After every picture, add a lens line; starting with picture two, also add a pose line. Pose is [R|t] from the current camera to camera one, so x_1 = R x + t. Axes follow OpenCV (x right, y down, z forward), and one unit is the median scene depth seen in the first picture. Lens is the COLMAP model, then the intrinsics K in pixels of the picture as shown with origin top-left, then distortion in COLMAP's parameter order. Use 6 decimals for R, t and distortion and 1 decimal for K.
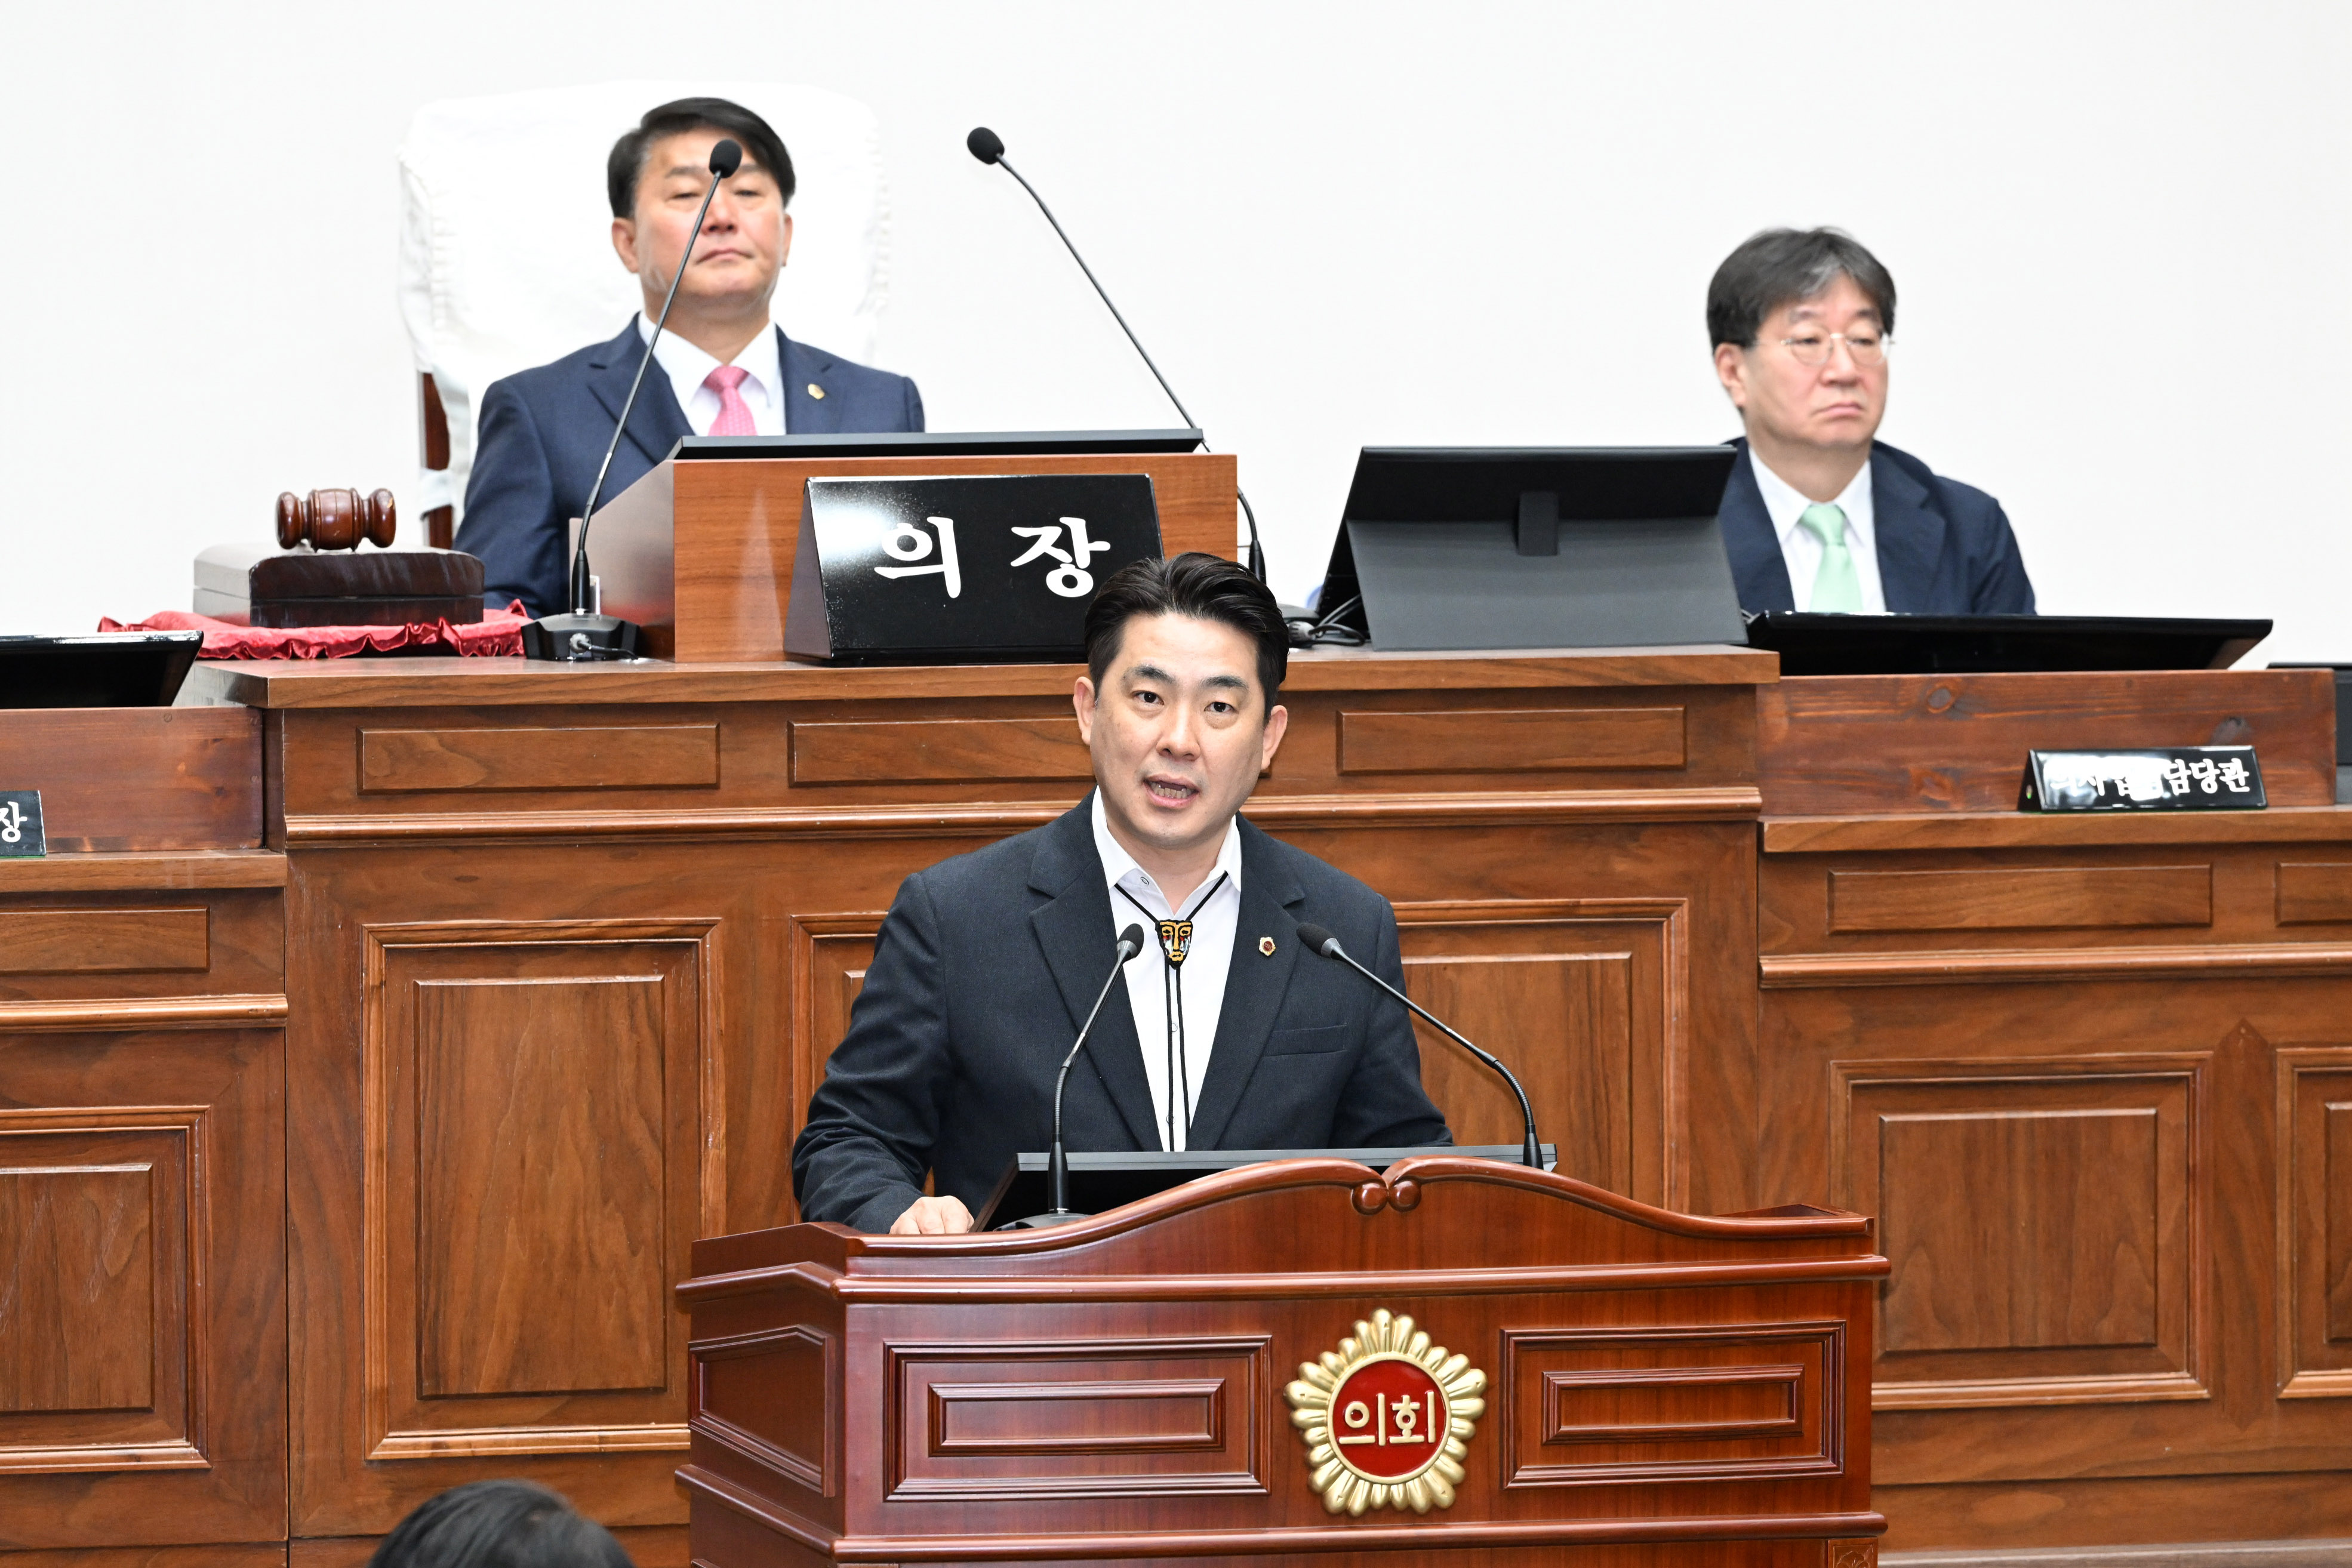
lens RADIAL K [[13743.3, 0, 1176.0], [0, 13743.3, 784.0], [0, 0, 1]] dist [-0.093350, 5.909672]
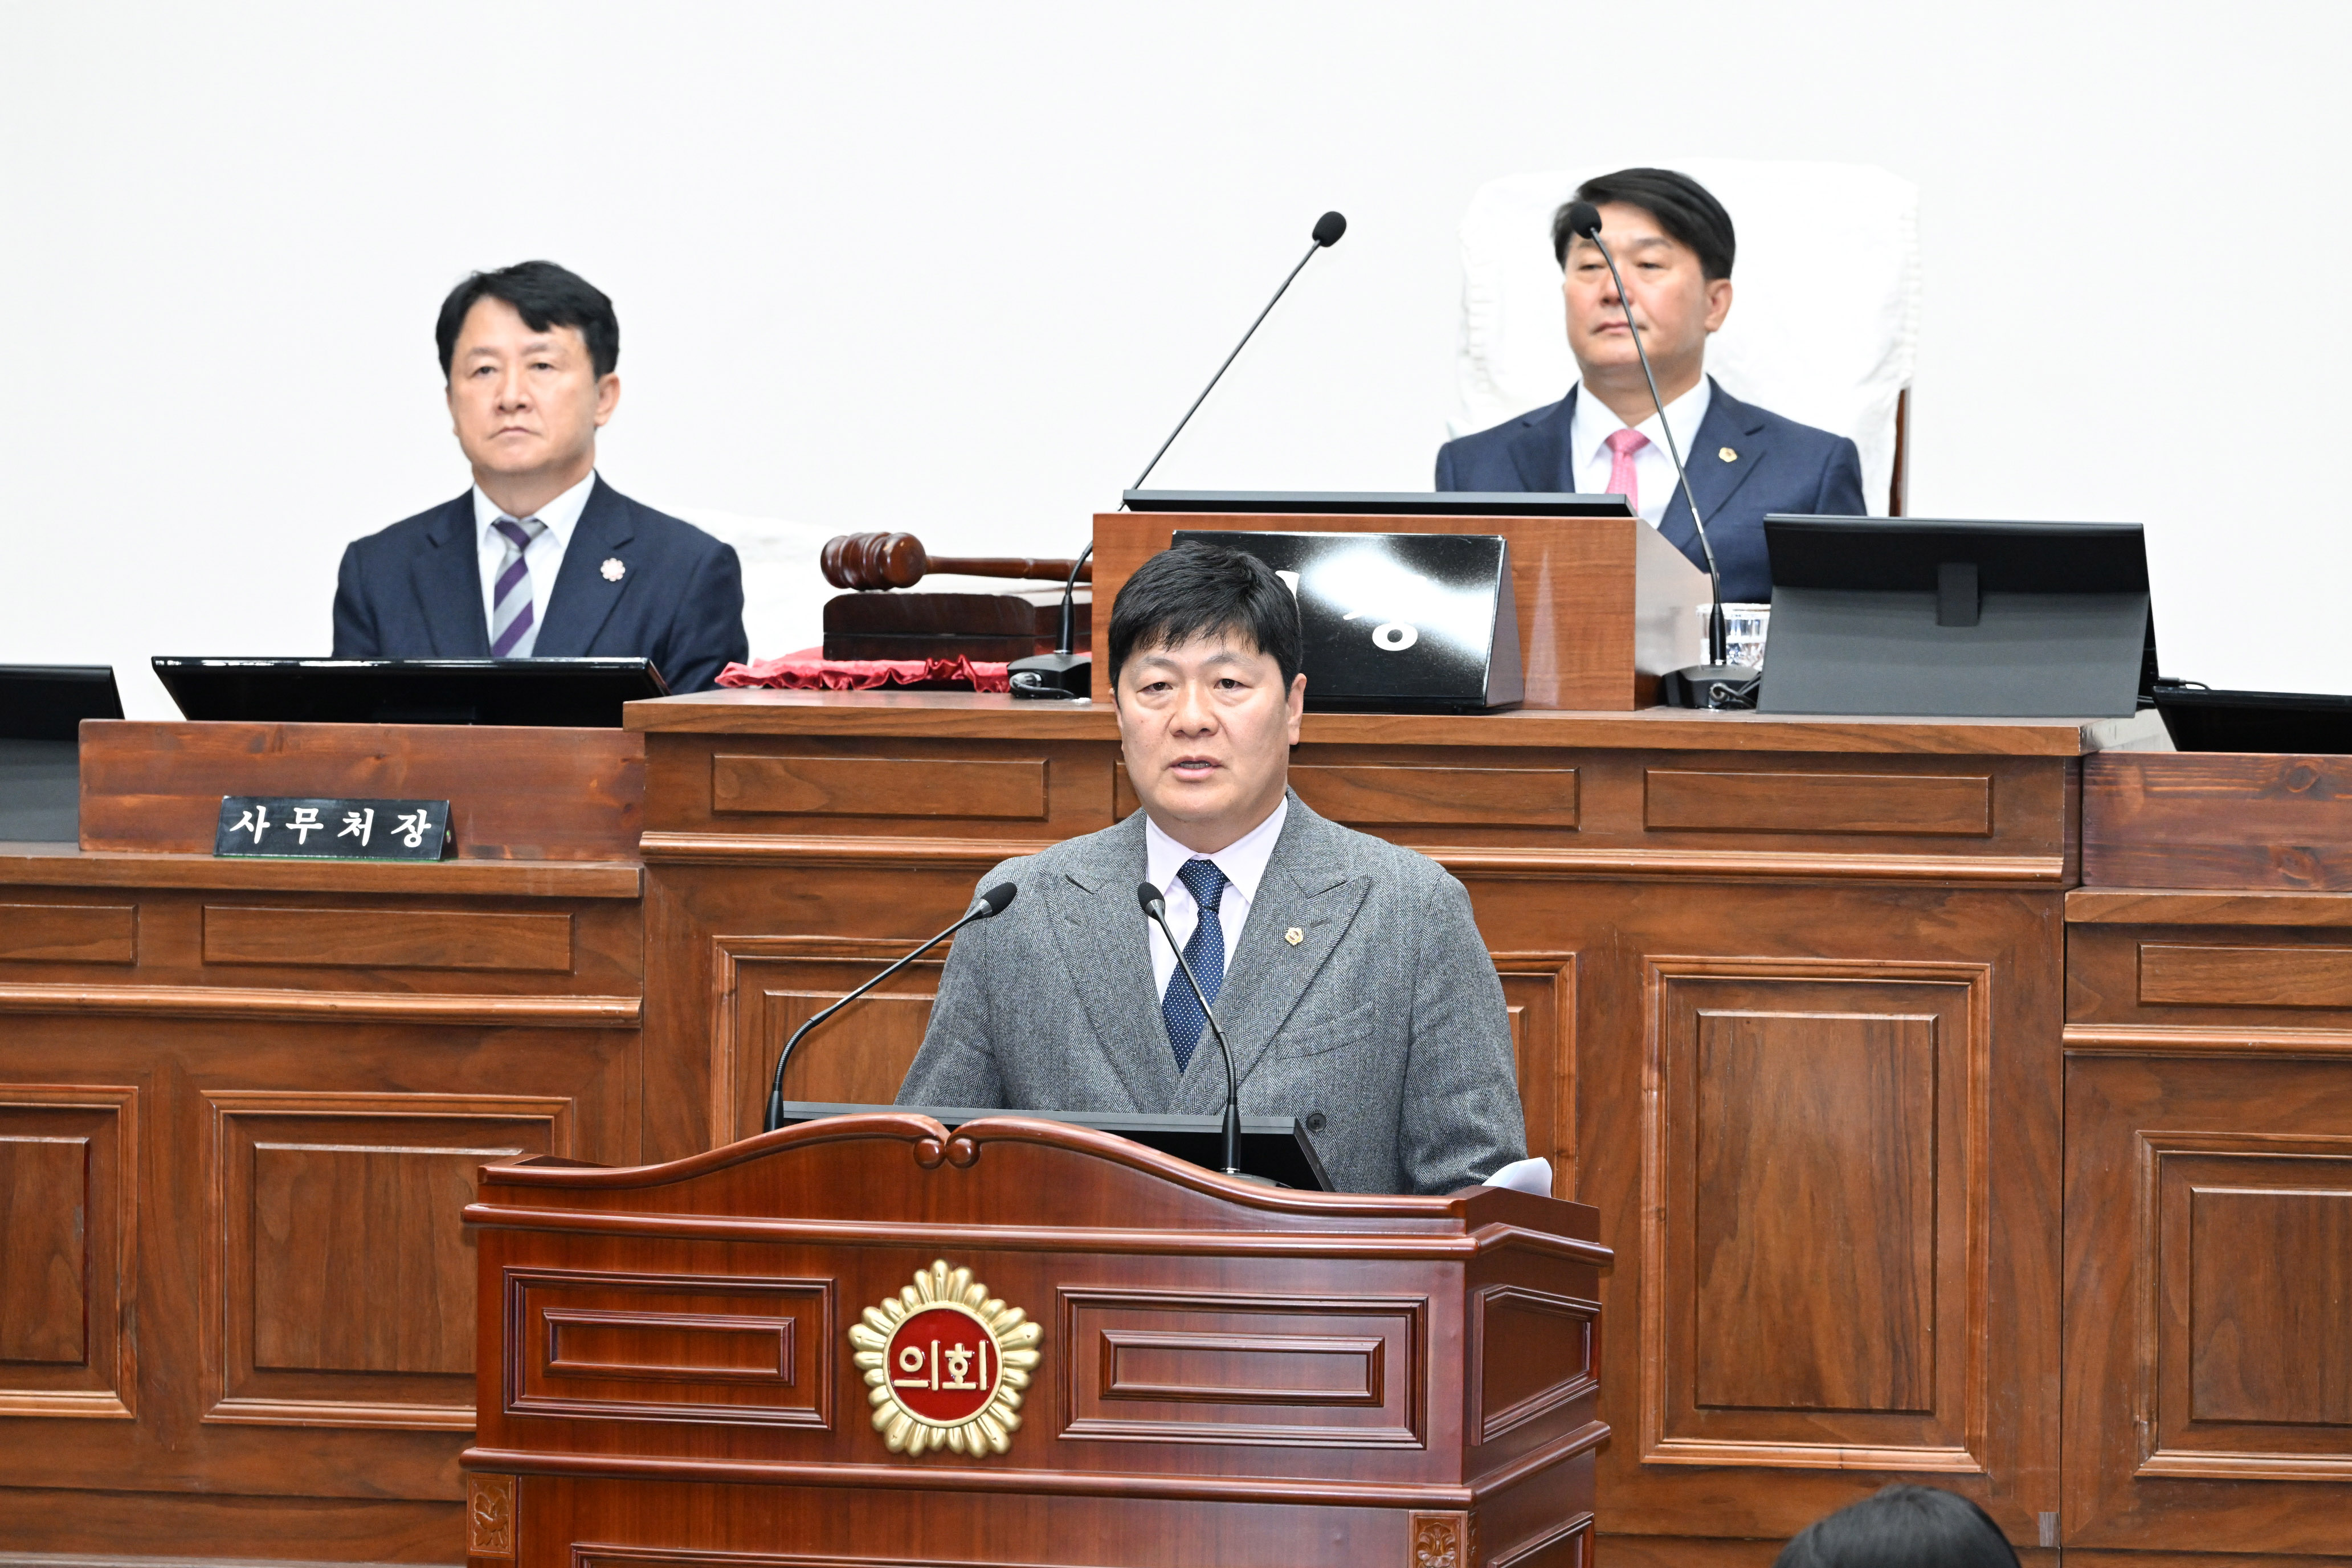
lens RADIAL K [[13744.2, 0, 1176.0], [0, 13744.2, 784.0], [0, 0, 1]] dist [-0.093350, 5.909672]
pose [[0.876234, 0.032795, -0.480769, 0.477454], [-0.035393, 0.999367, 0.003665, -0.006683], [0.480584, 0.013804, 0.876840, 0.075781]]
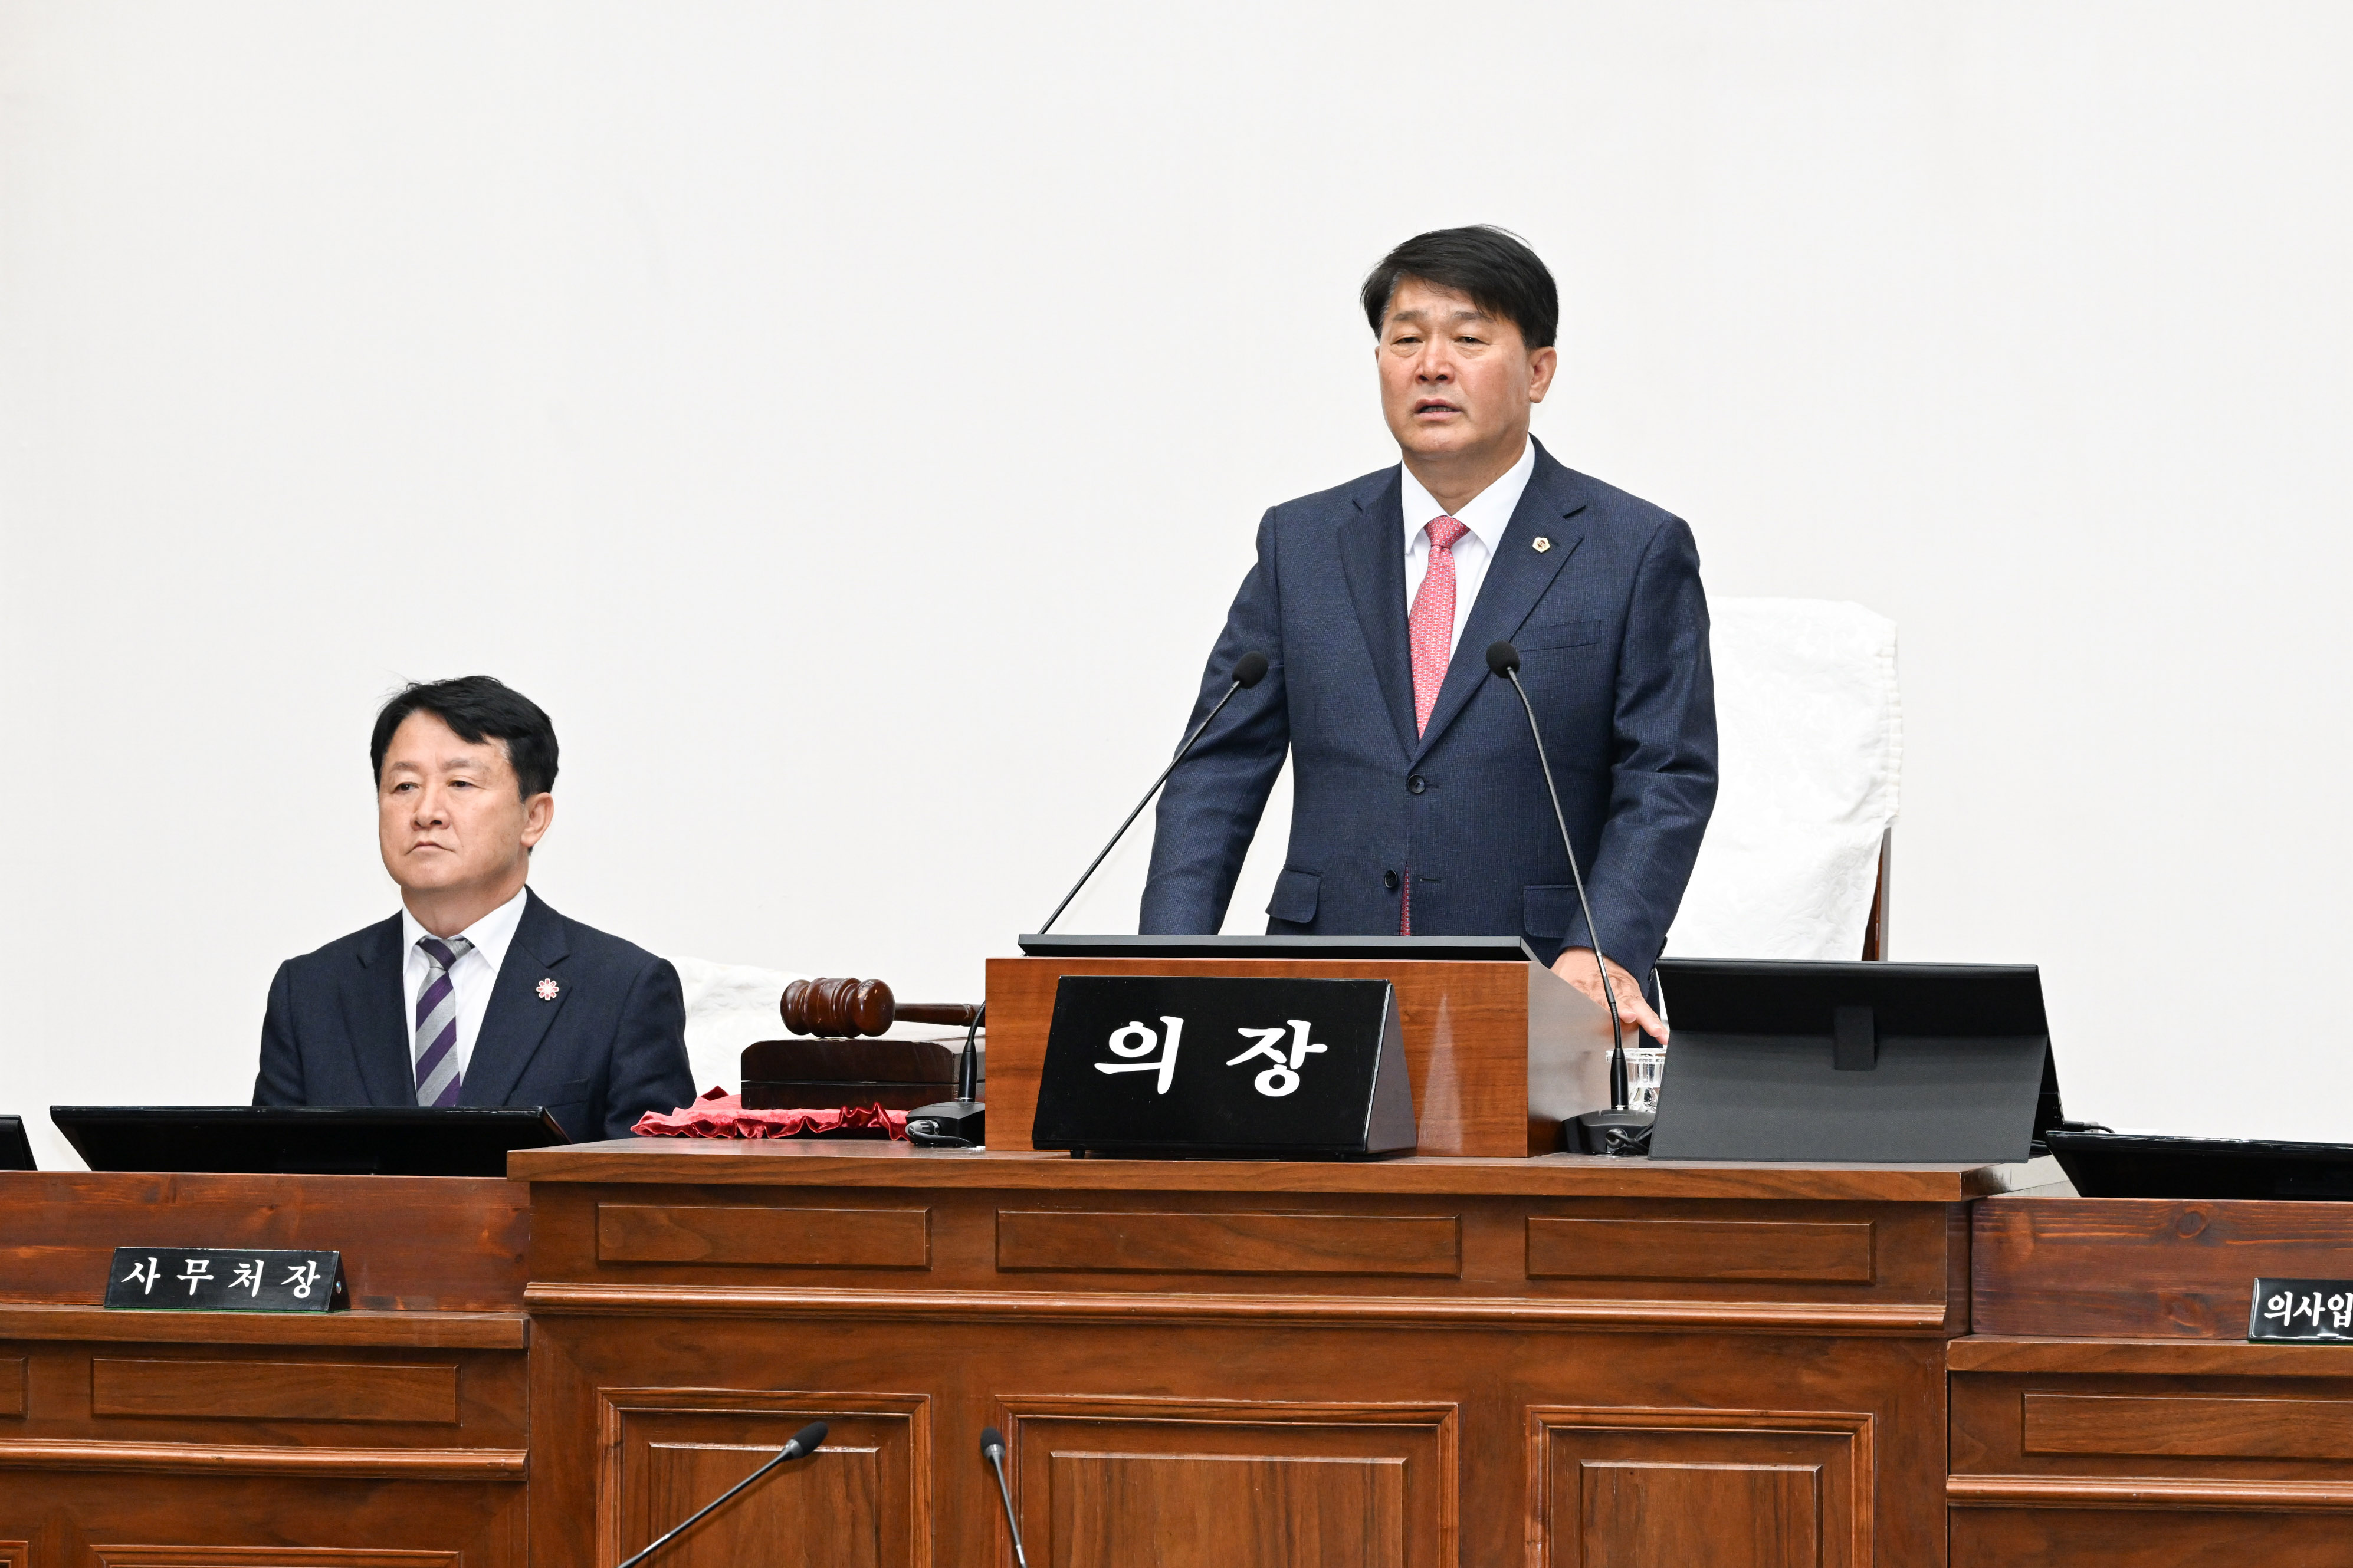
lens RADIAL K [[13748.0, 0, 1176.5], [0, 13748.0, 784.0], [0, 0, 1]] dist [-0.093350, 5.909672]
pose [[0.849432, 0.013363, -0.527529, 0.525971], [-0.032662, 0.999094, -0.027284, -0.008625], [0.526687, 0.040406, 0.849099, 0.119656]]
